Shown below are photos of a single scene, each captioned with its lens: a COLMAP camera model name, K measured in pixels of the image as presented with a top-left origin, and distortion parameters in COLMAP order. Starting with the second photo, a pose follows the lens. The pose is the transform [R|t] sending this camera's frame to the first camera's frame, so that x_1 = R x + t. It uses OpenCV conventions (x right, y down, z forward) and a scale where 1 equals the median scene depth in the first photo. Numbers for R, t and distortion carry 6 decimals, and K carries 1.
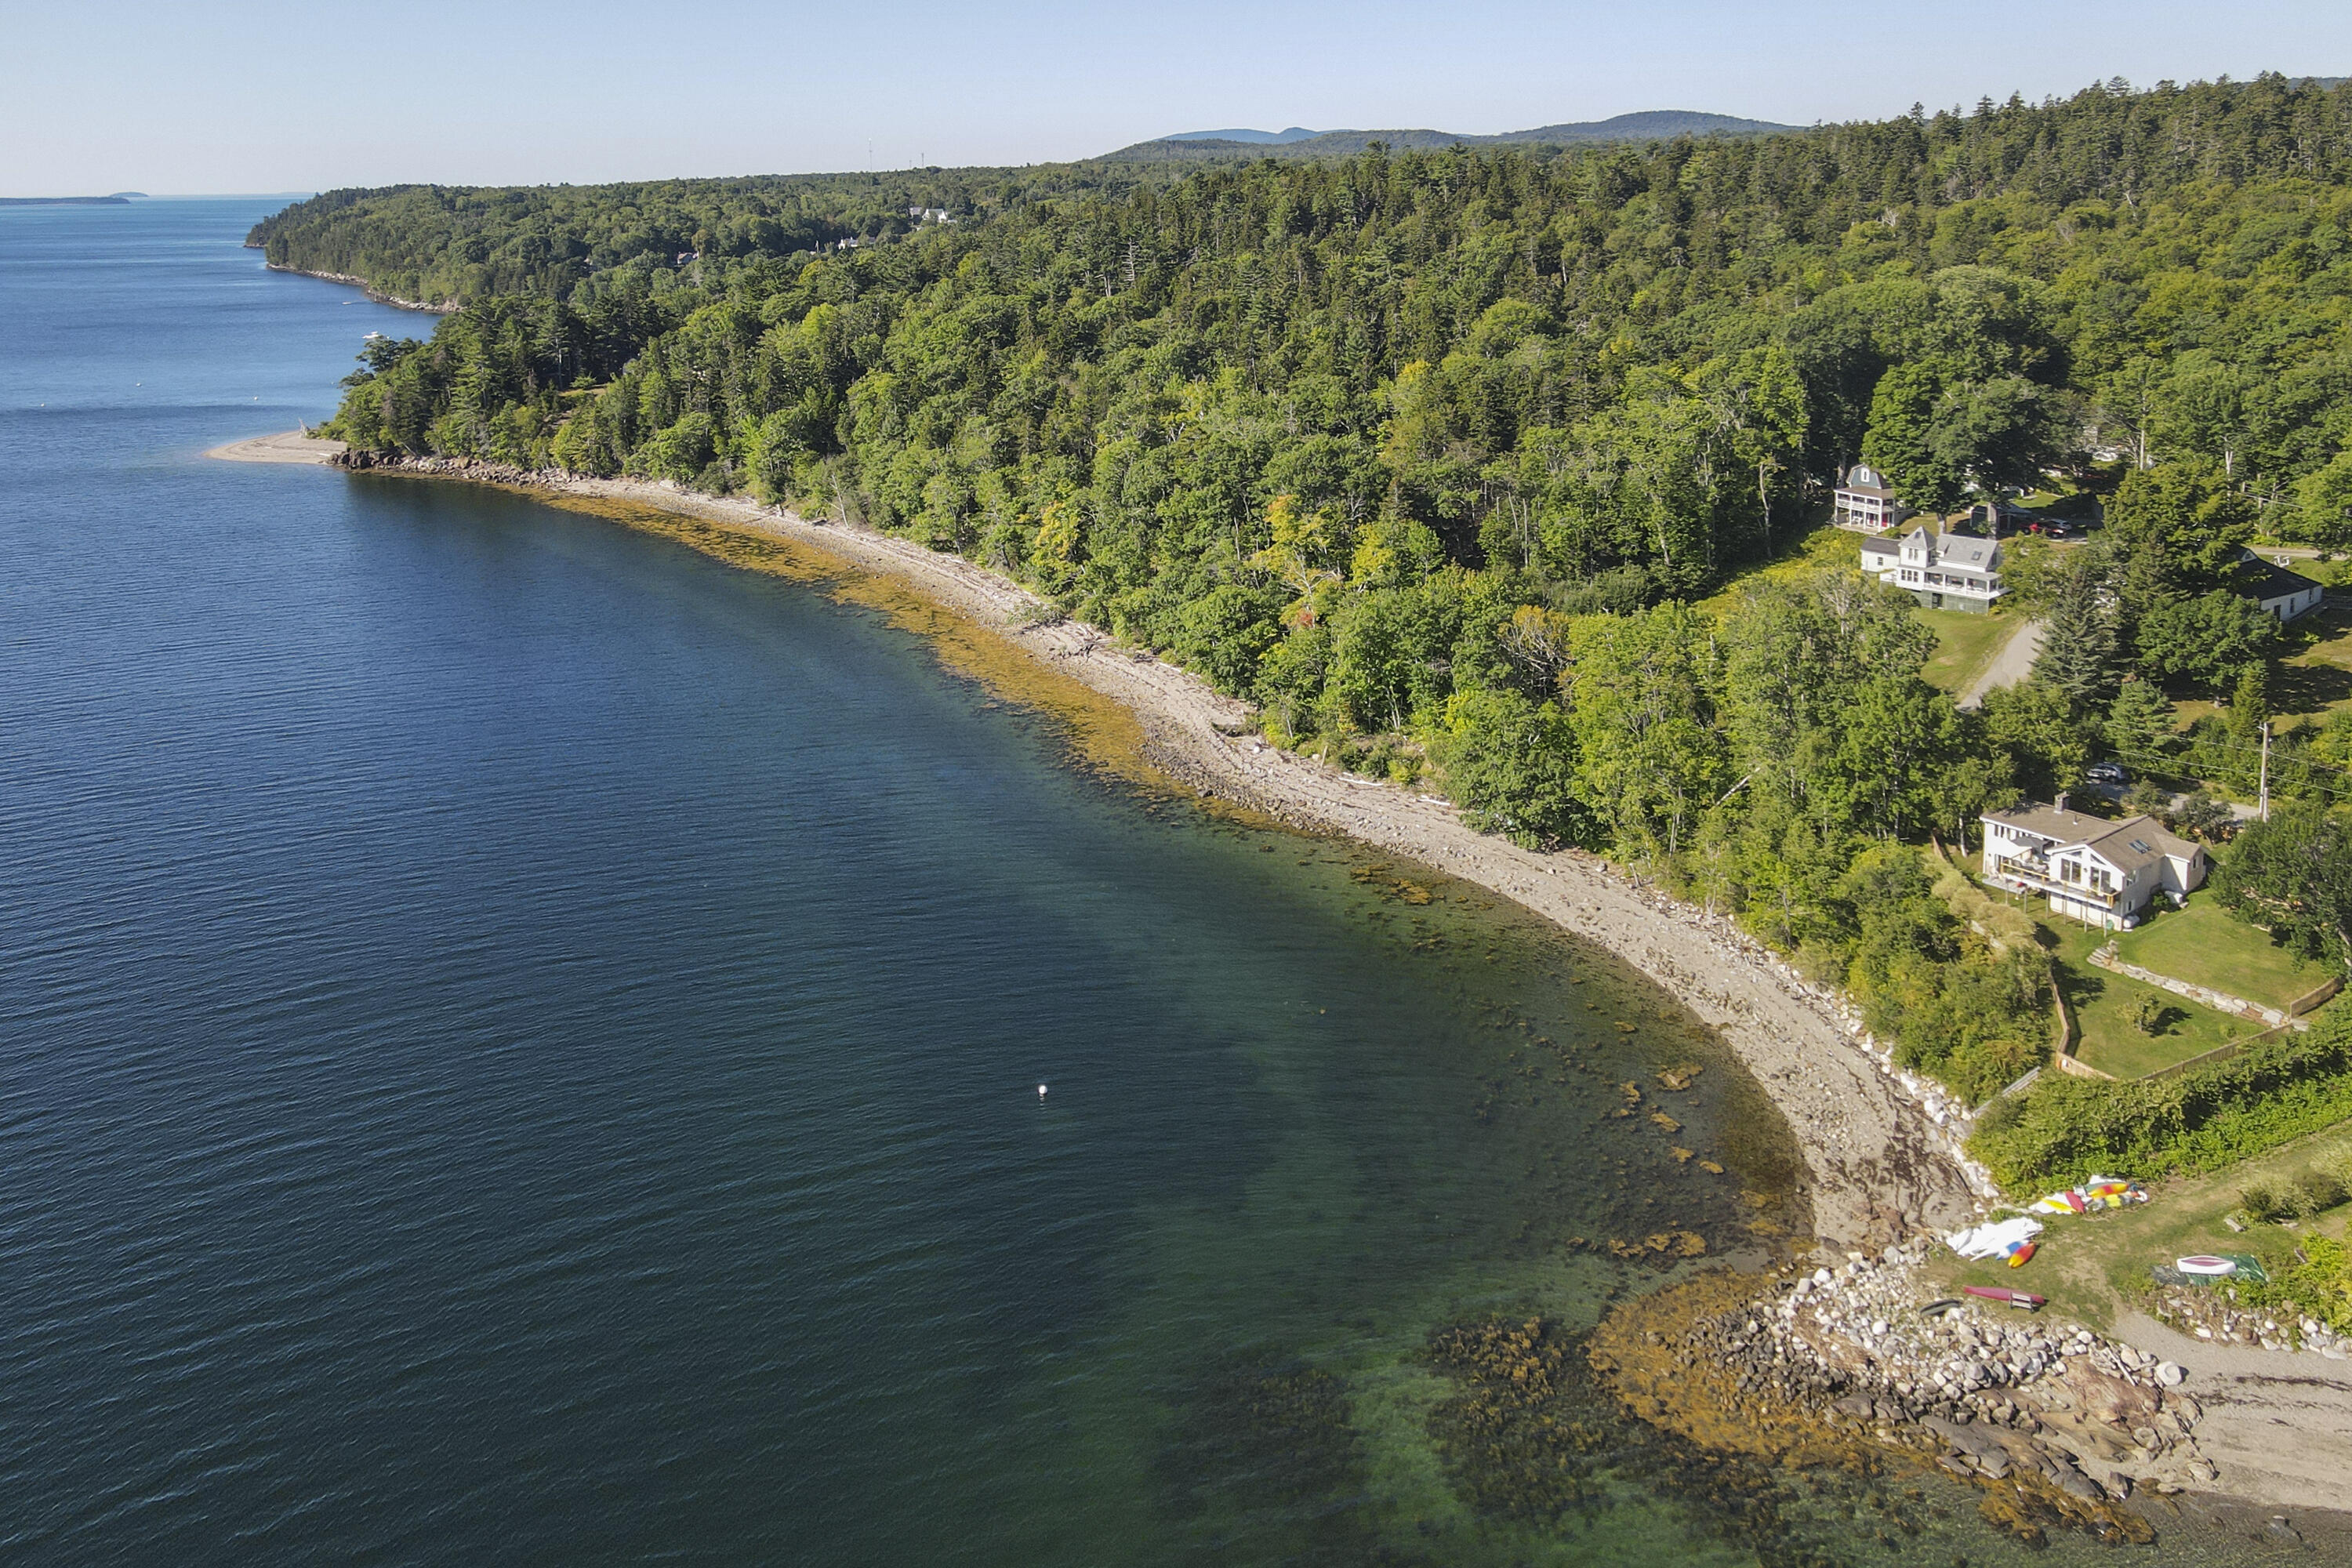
lens RADIAL K [[1699.3, 0, 1297.3], [0, 1699.3, 535.2], [0, 0, 1]] dist [0.015755, -0.003156]
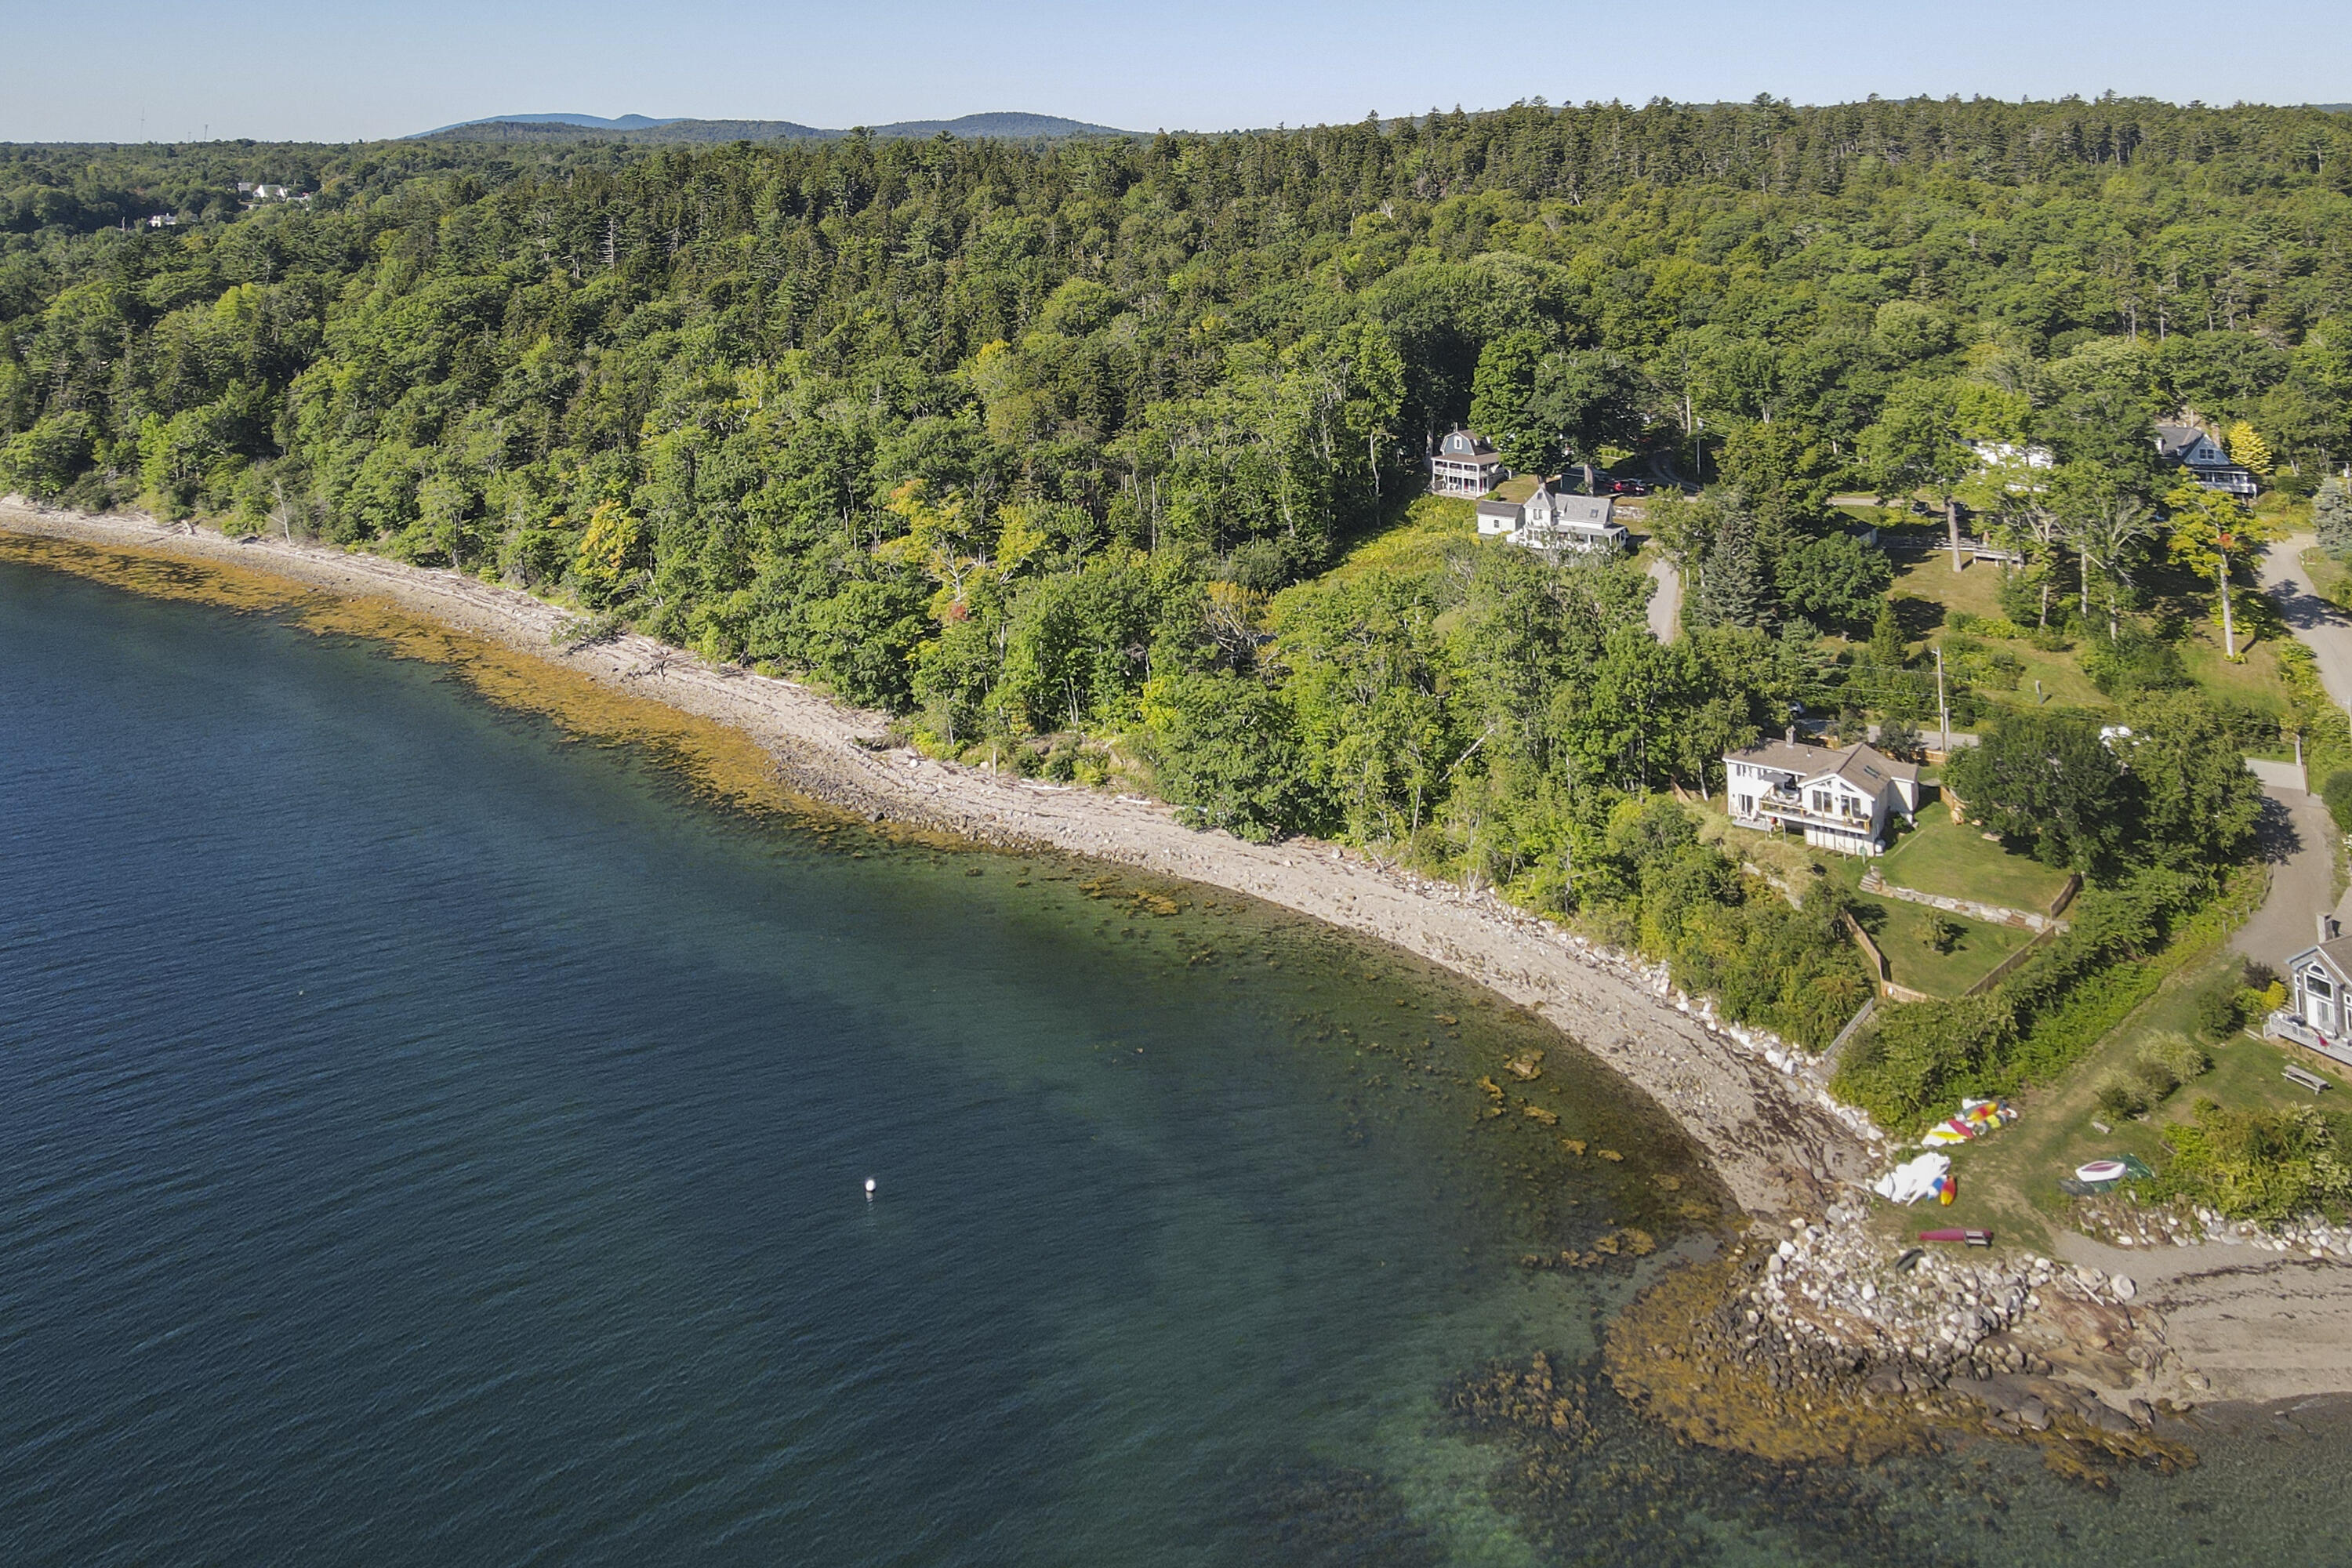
lens RADIAL K [[1701.5, 0, 1232.5], [0, 1701.5, 98.3], [0, 0, 1]] dist [0.005022, 0.001830]
pose [[0.946600, 0.040783, 0.319822, -0.162137], [0.040211, 0.969288, -0.242617, 0.008658], [-0.319894, 0.242521, 0.915888, 0.020106]]
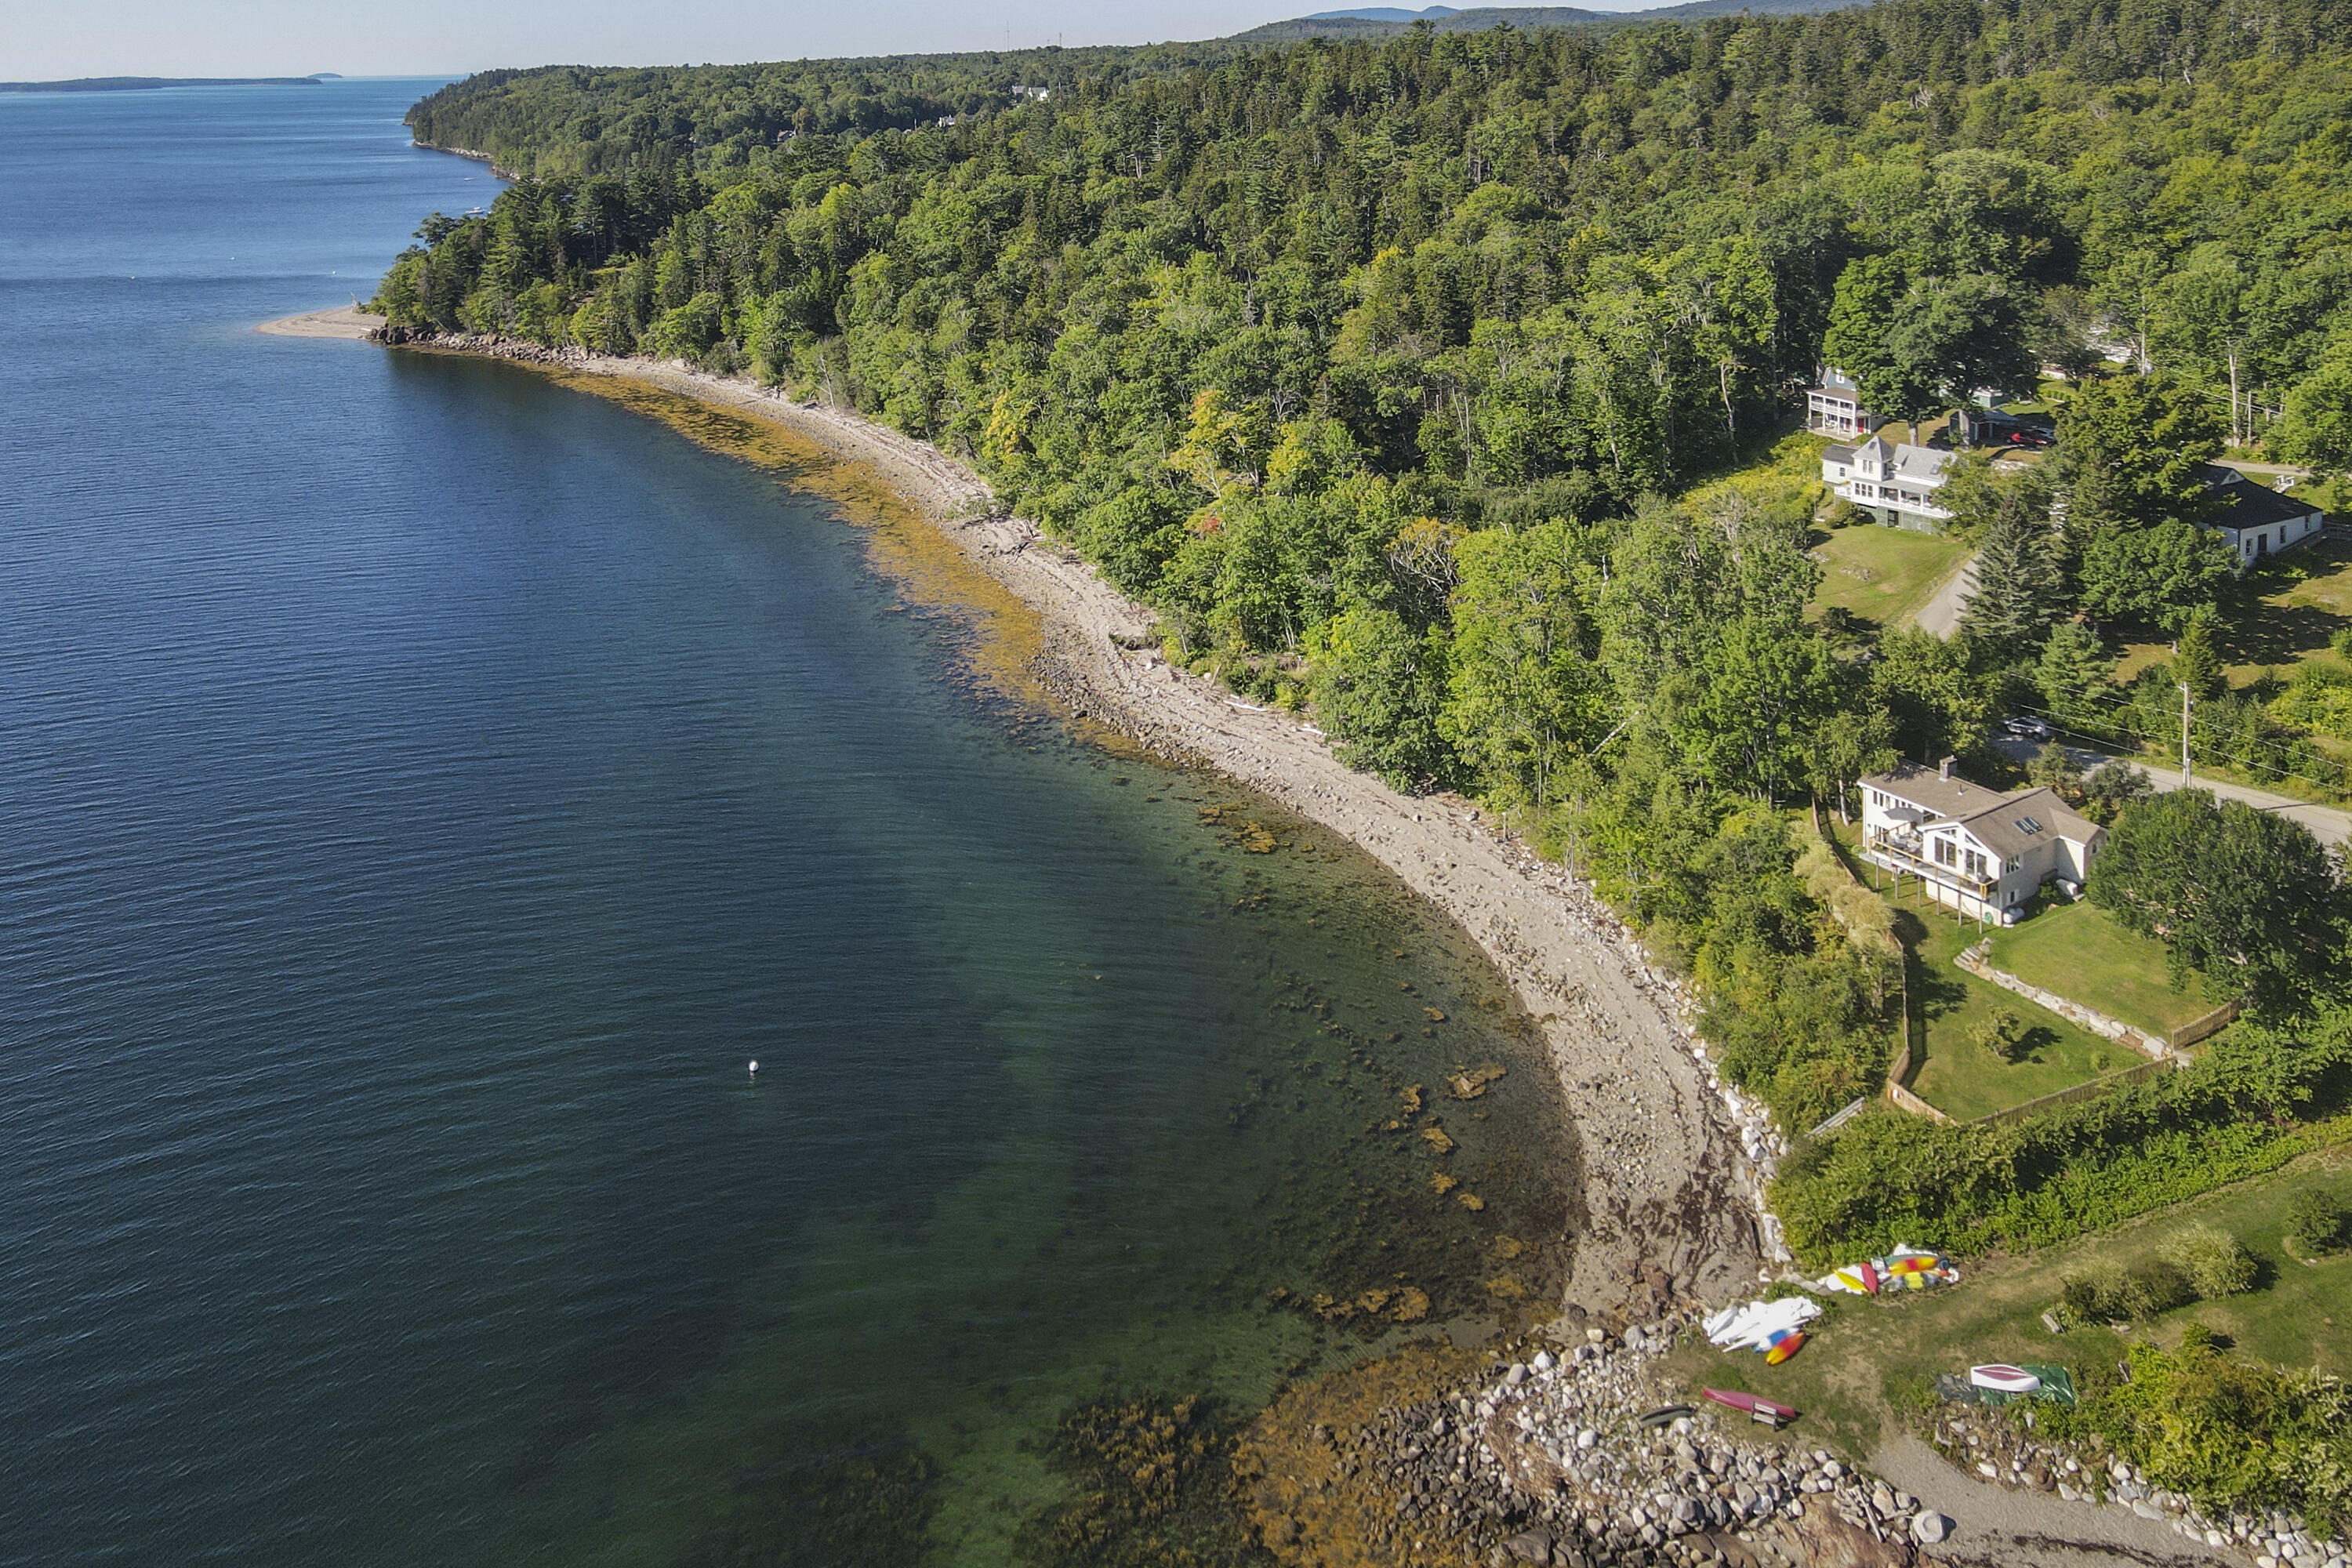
lens RADIAL K [[1709.8, 0, 1291.4], [0, 1709.8, 308.2], [0, 0, 1]] dist [0.012270, -0.000524]
pose [[0.997006, 0.008782, -0.076828, 0.118769], [-0.013426, 0.998100, -0.060136, -0.013145], [0.076154, 0.060987, 0.995229, 0.060076]]
